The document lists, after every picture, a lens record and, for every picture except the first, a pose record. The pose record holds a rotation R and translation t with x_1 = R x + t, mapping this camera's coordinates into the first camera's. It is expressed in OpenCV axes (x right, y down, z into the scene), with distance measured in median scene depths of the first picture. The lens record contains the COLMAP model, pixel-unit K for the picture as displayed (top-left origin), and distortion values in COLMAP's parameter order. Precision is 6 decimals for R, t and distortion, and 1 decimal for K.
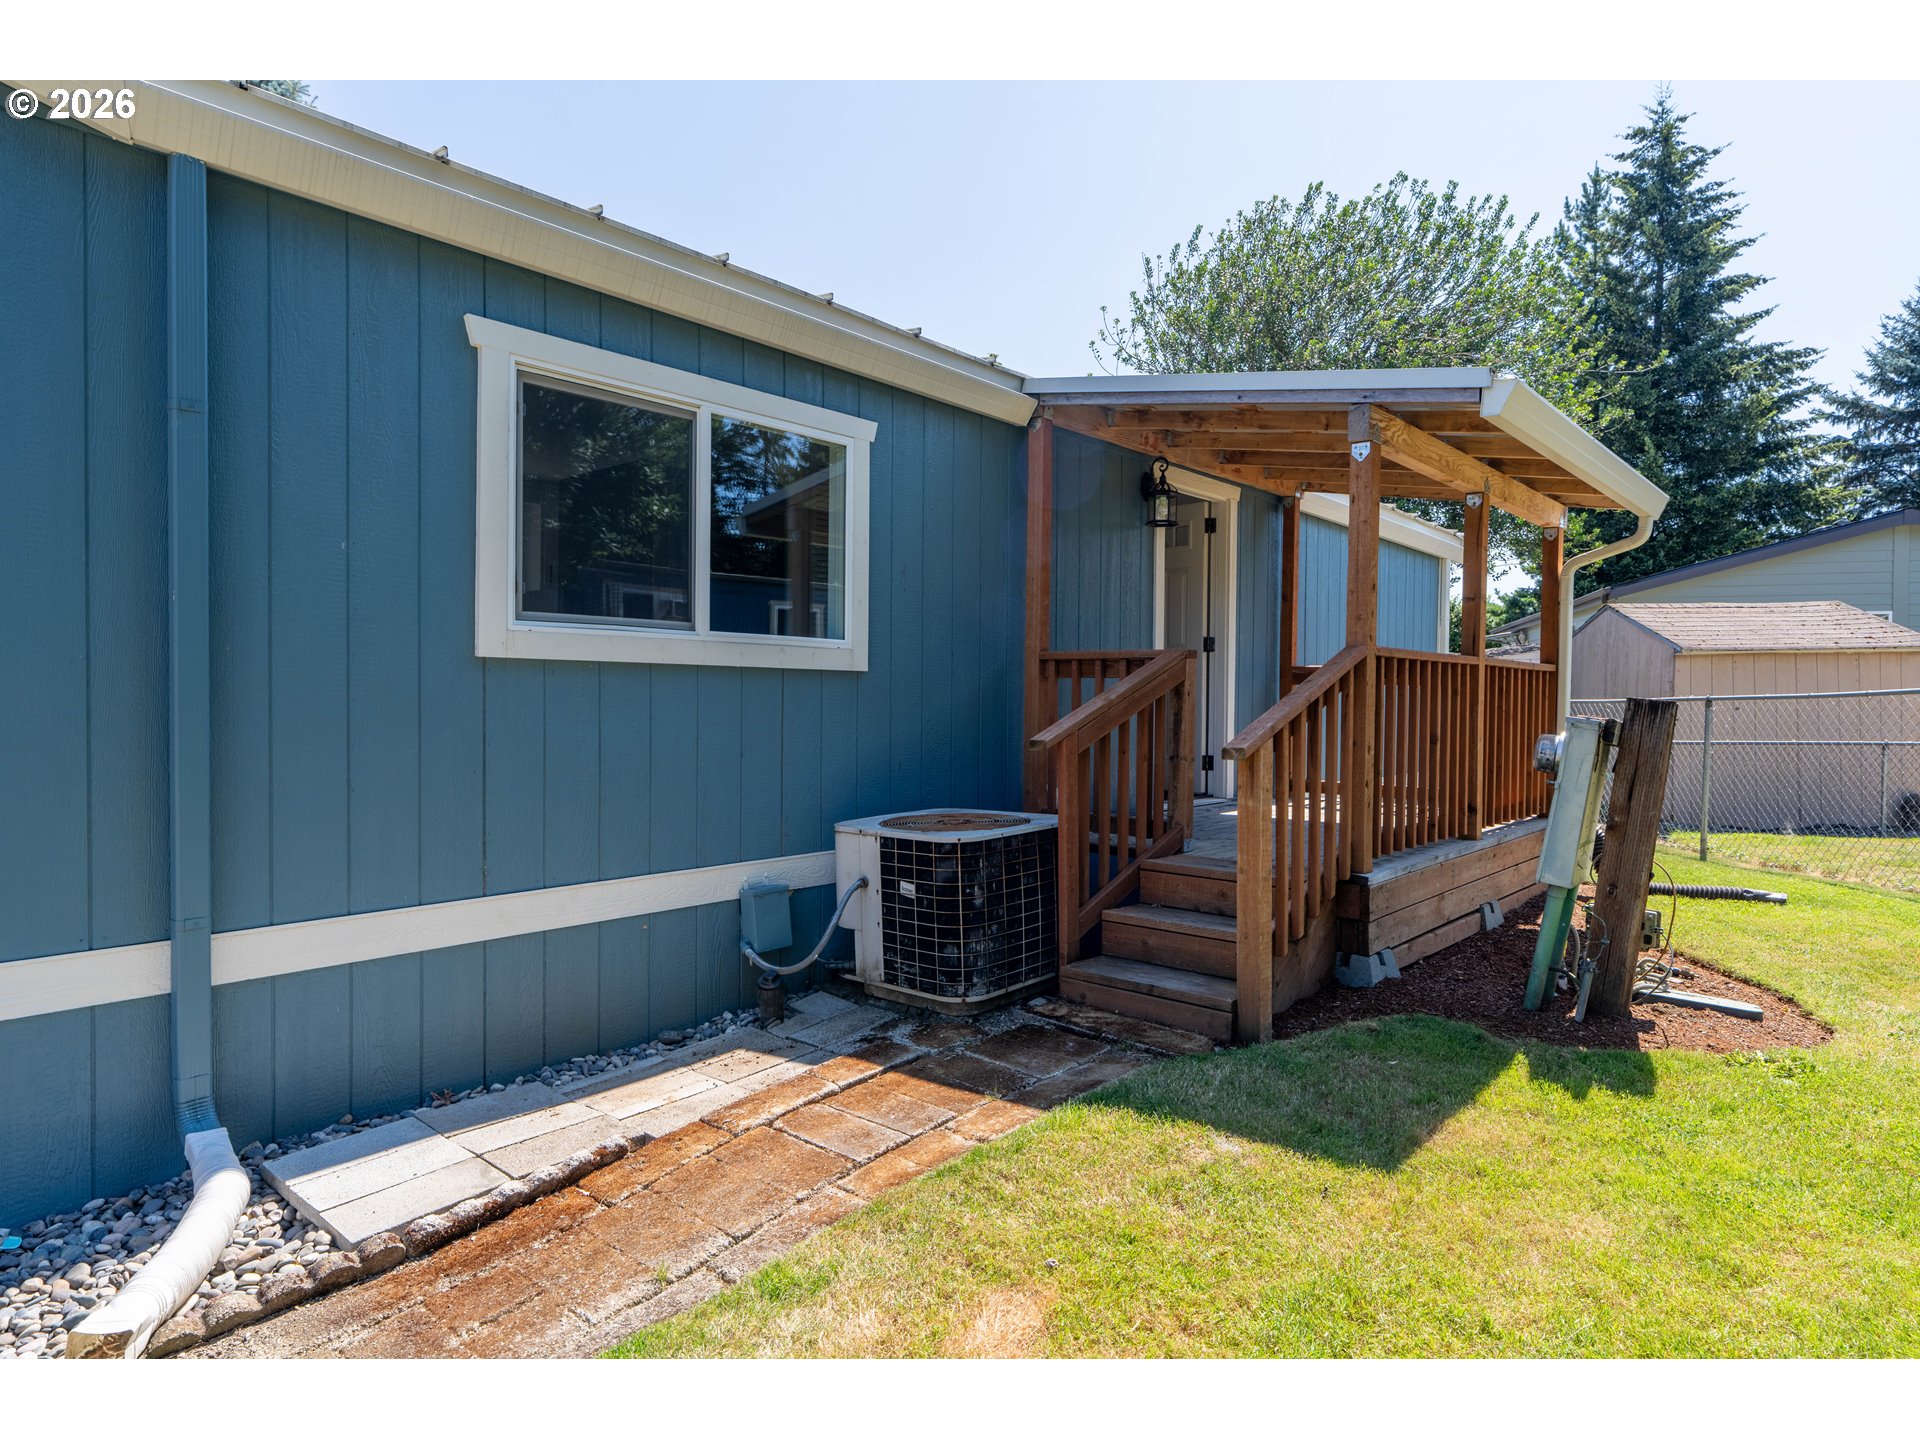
lens RADIAL K [[1102.3, 0, 969.9], [0, 1102.3, 712.7], [0, 0, 1]] dist [0.000758, 0.001647]
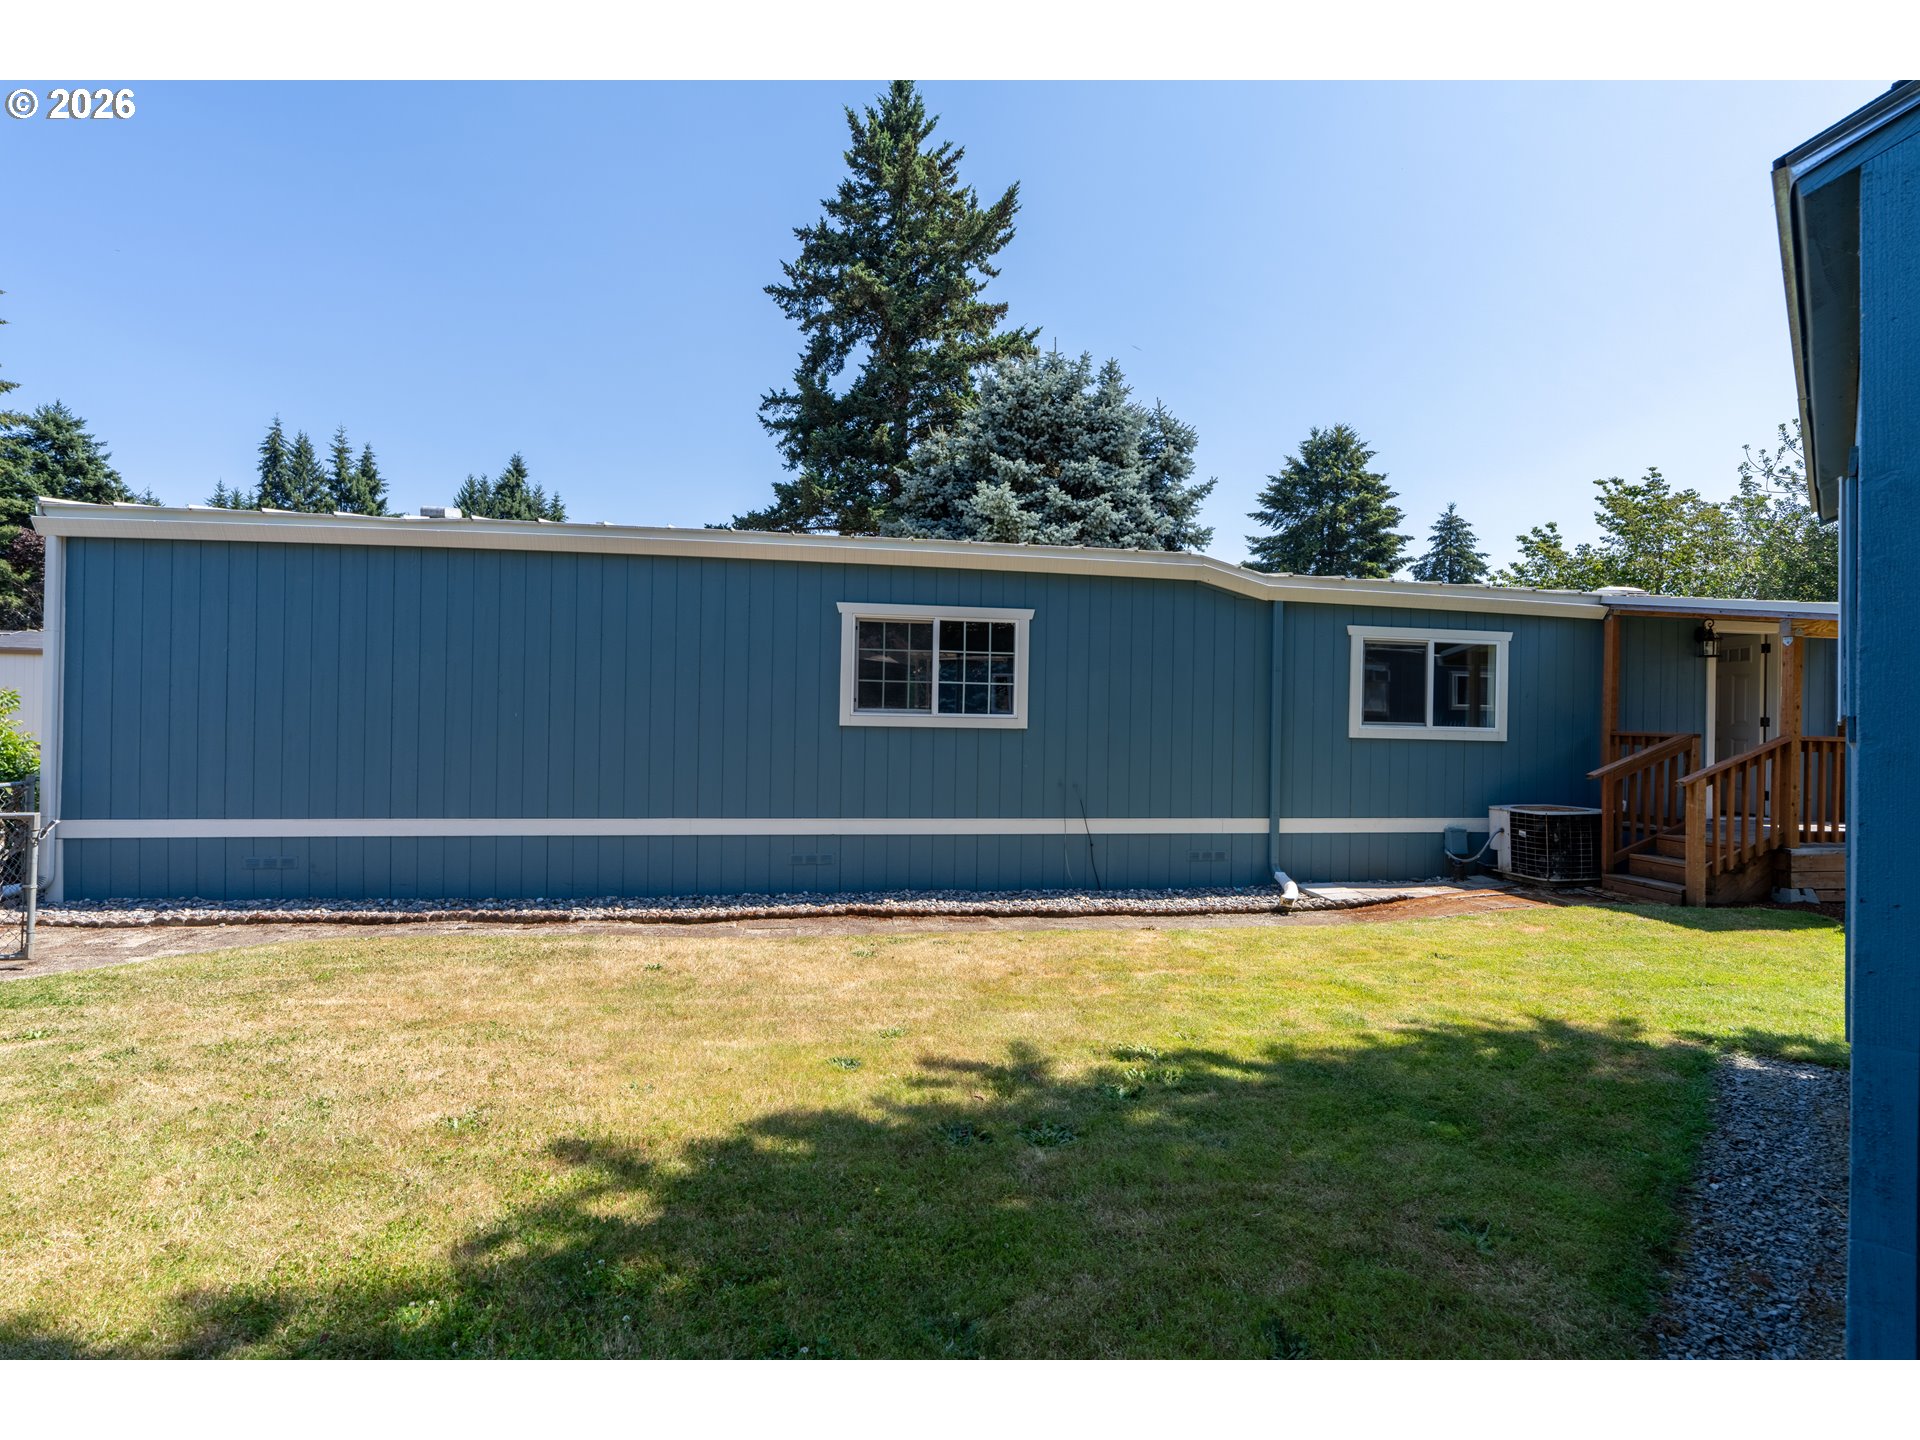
lens RADIAL K [[853.9, 0, 964.1], [0, 853.9, 716.5], [0, 0, 1]] dist [-0.002287, -0.000207]
pose [[0.769964, 0.005270, -0.638066, 0.188427], [-0.023156, 0.999538, -0.019687, -0.031610], [0.637667, 0.029933, 0.769730, -1.205340]]
